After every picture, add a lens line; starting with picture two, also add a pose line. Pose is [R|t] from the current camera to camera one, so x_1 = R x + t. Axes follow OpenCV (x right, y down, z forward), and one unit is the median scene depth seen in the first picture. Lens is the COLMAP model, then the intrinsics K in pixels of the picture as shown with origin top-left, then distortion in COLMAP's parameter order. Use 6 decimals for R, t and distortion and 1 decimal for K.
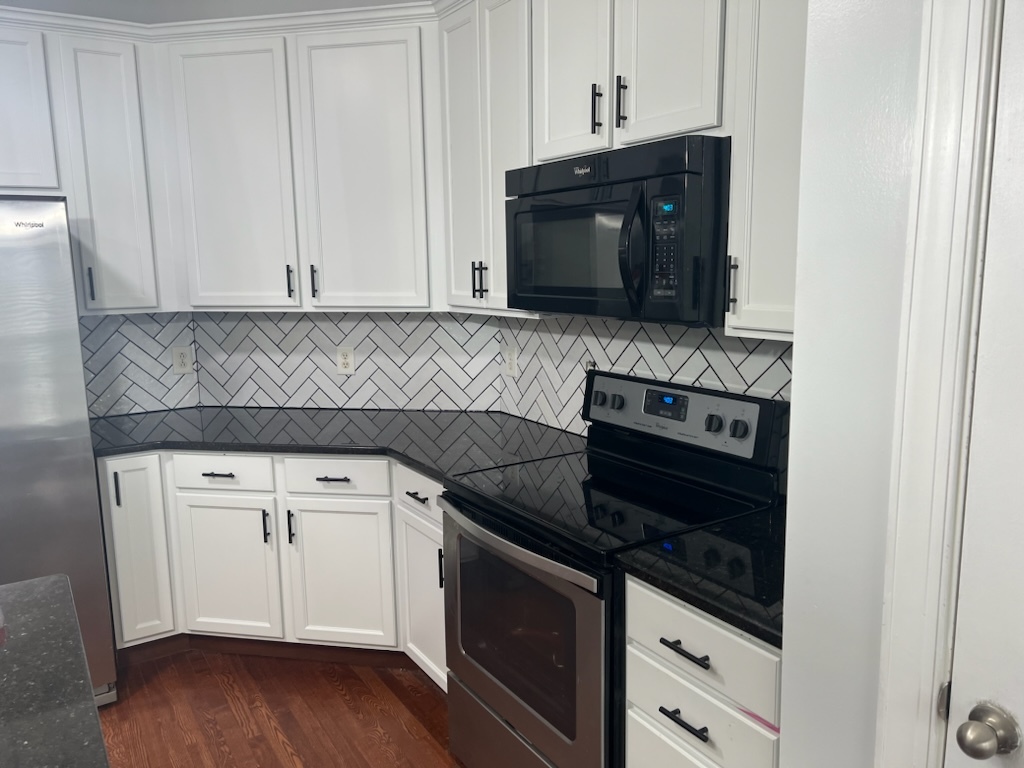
lens RADIAL K [[759.2, 0, 506.4], [0, 759.2, 386.6], [0, 0, 1]] dist [0.051581, -0.051759]
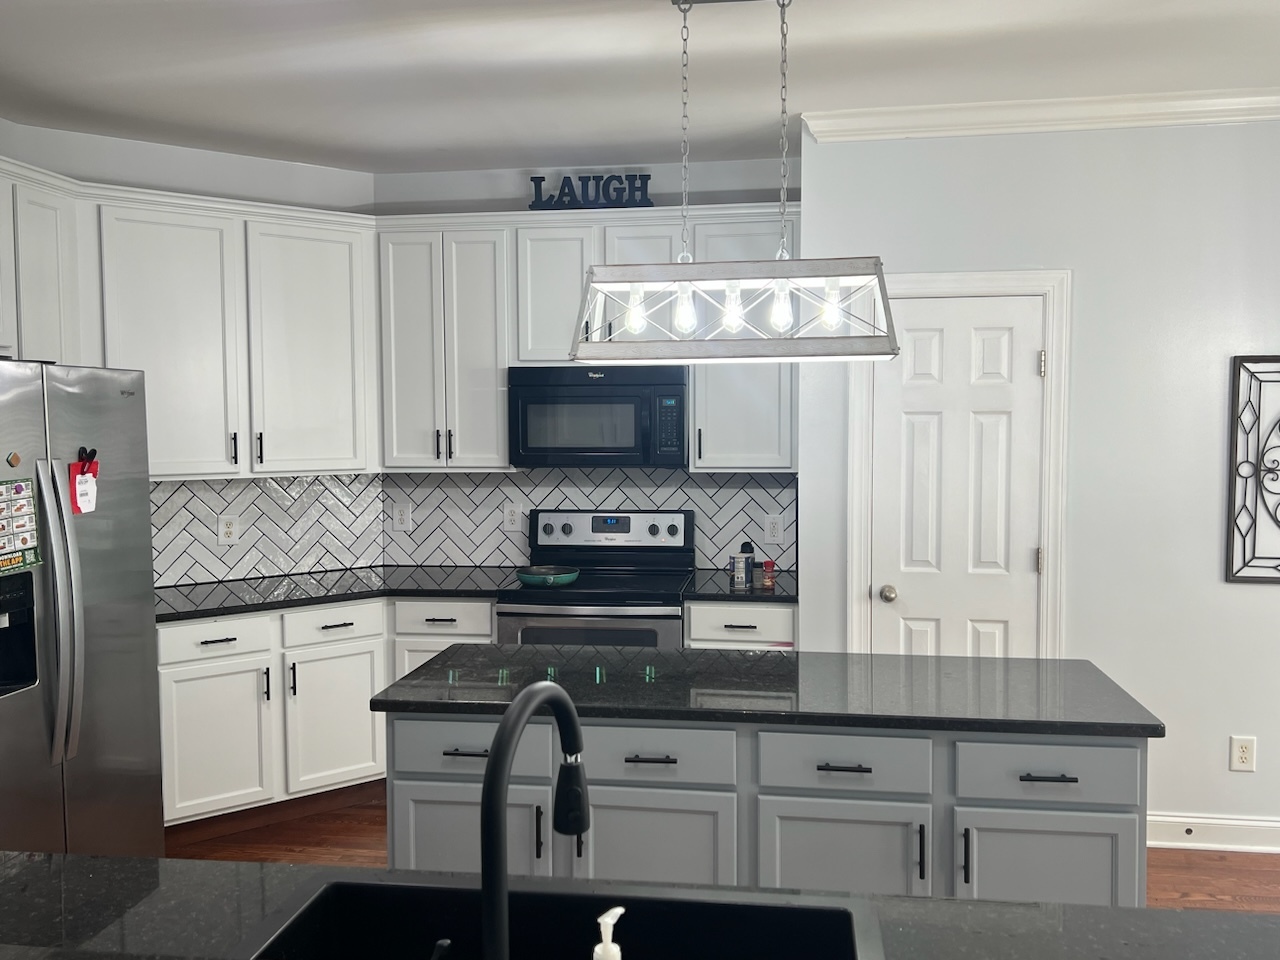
lens RADIAL K [[1087.8, 0, 643.9], [0, 1087.8, 486.7], [0, 0, 1]] dist [0.099745, -0.145048]
pose [[0.657054, -0.035404, 0.753012, -1.164124], [0.117961, 0.991420, -0.056315, 0.066917], [-0.744557, 0.125828, 0.655593, -0.403317]]
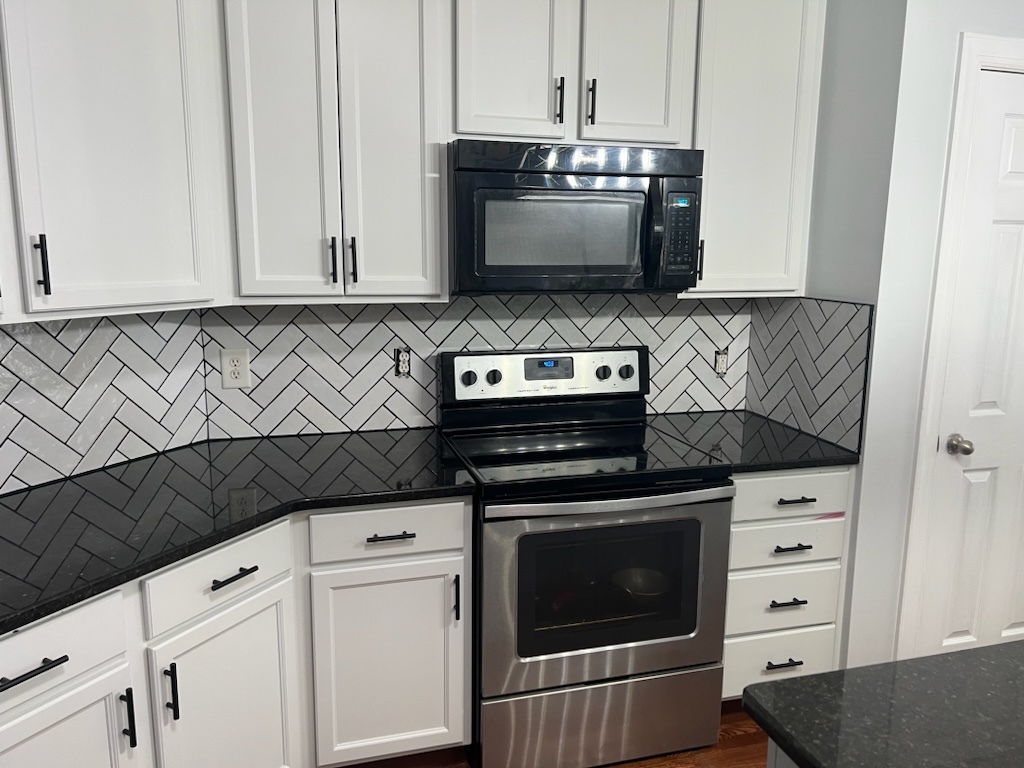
lens RADIAL K [[759.2, 0, 506.9], [0, 759.2, 384.7], [0, 0, 1]] dist [0.051581, -0.051759]
pose [[0.295833, -0.153277, 0.942862, -0.763185], [0.144183, 0.982899, 0.114546, -0.078544], [-0.944296, 0.102058, 0.312874, 0.596340]]
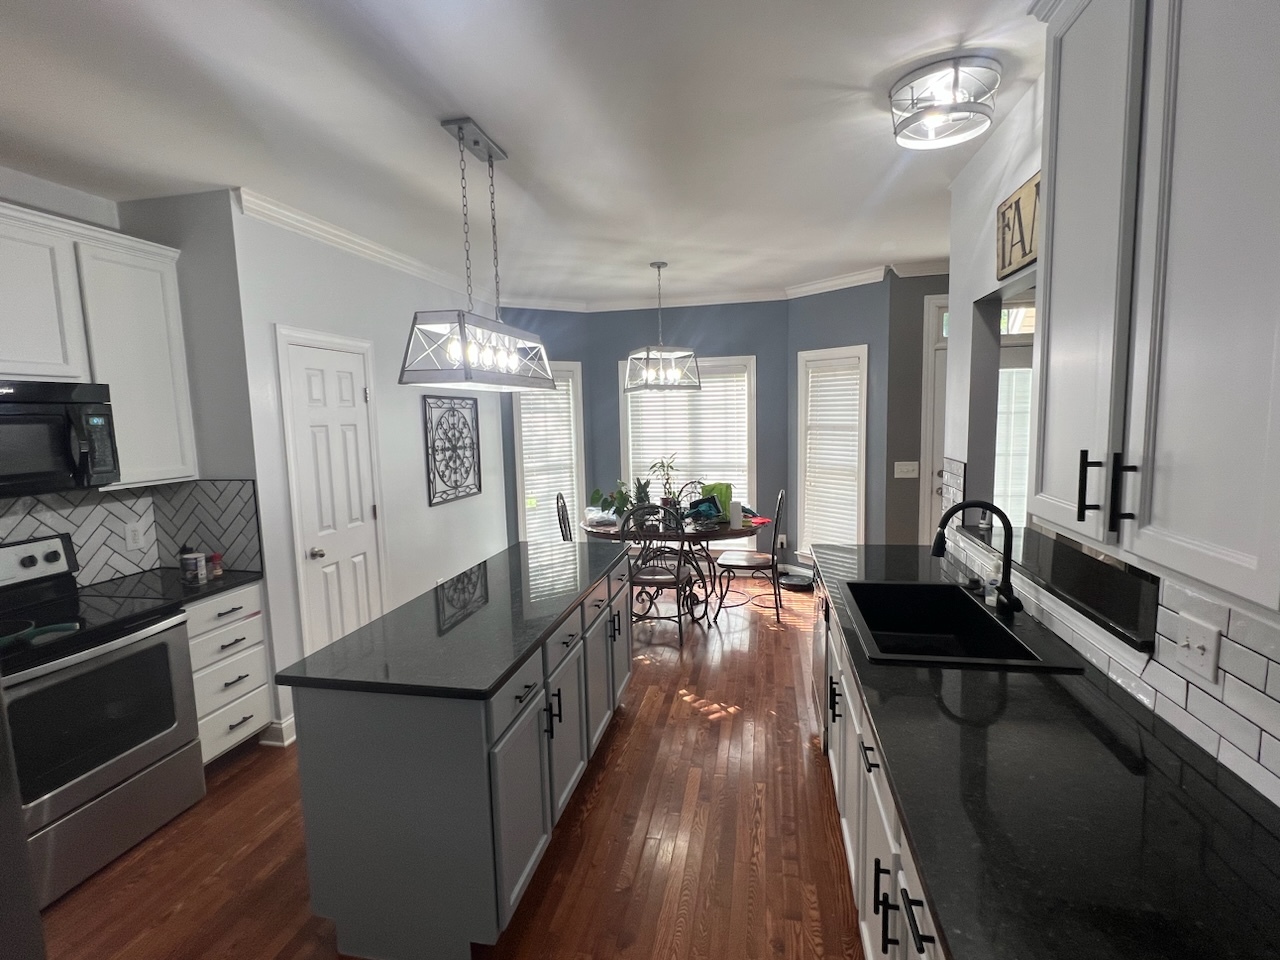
lens RADIAL K [[619.5, 0, 636.5], [0, 619.5, 476.9], [0, 0, 1]] dist [-0.005813, 0.000189]
pose [[-0.710339, -0.036966, 0.702888, -1.112182], [0.154110, 0.966221, 0.206559, -0.139658], [-0.686782, 0.255049, -0.680648, 0.756238]]
